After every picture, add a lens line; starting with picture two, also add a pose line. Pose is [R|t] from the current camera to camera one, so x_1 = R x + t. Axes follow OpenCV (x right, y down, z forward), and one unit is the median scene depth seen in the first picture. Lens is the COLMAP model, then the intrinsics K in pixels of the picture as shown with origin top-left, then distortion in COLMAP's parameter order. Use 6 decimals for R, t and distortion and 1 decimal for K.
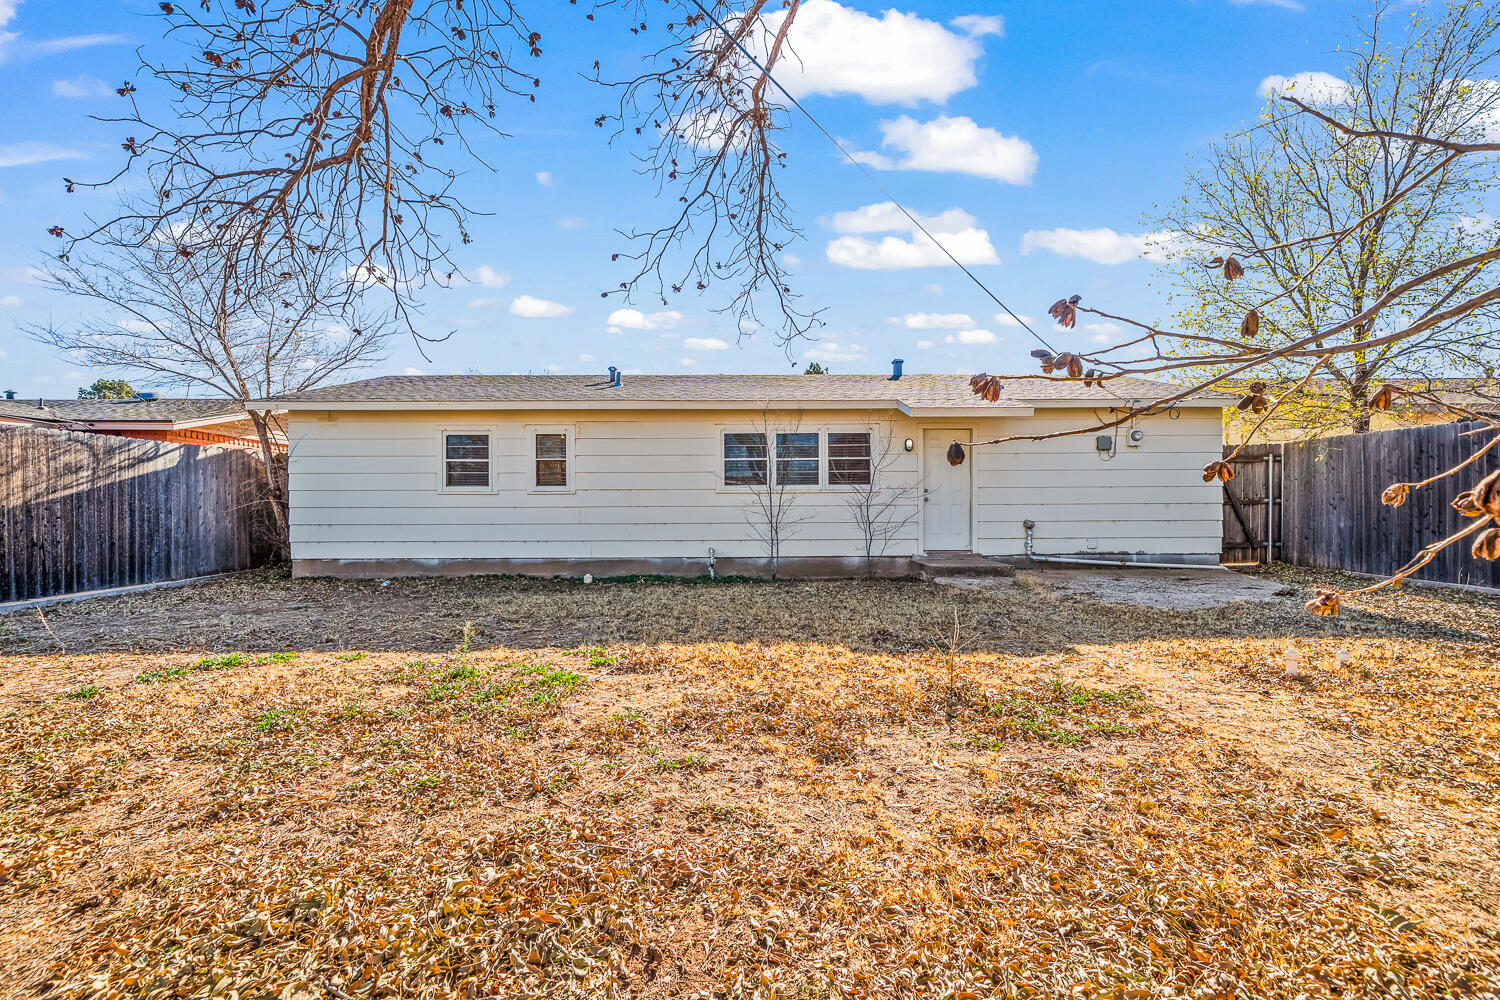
lens RADIAL K [[652.8, 0, 746.5], [0, 652.8, 488.9], [0, 0, 1]] dist [-0.001609, -0.000015]
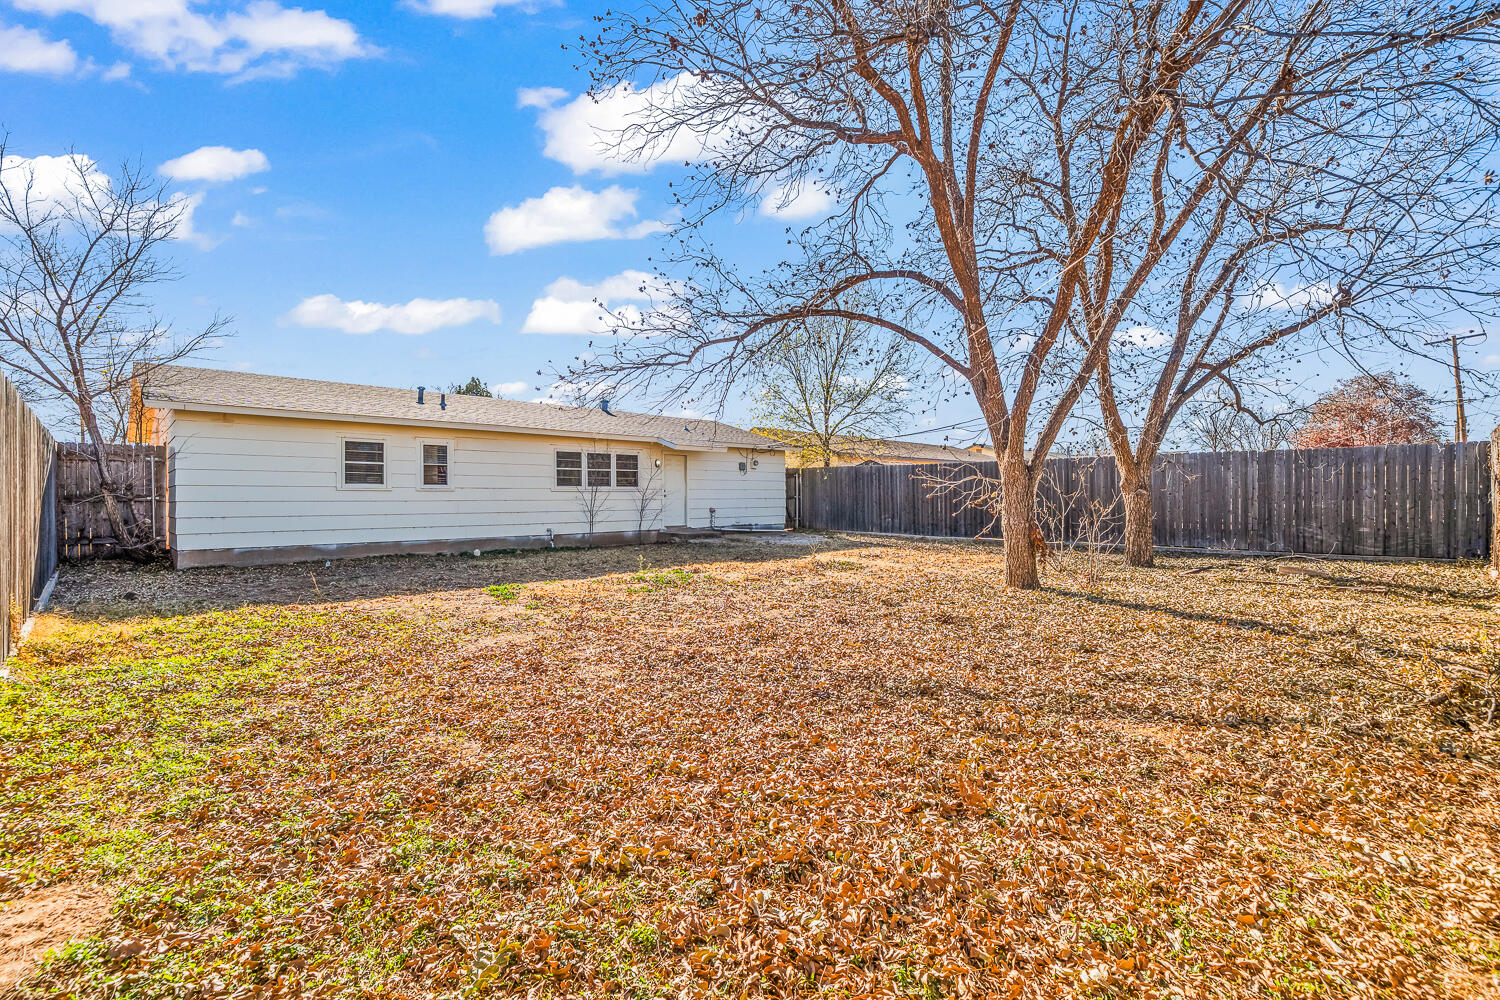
lens RADIAL K [[652.8, 0, 746.5], [0, 652.8, 488.9], [0, 0, 1]] dist [-0.001609, -0.000015]
pose [[0.731795, 0.010855, 0.681439, -0.732729], [-0.007558, 0.999941, -0.007812, 0.009390], [-0.681483, 0.000566, 0.731833, -0.381367]]
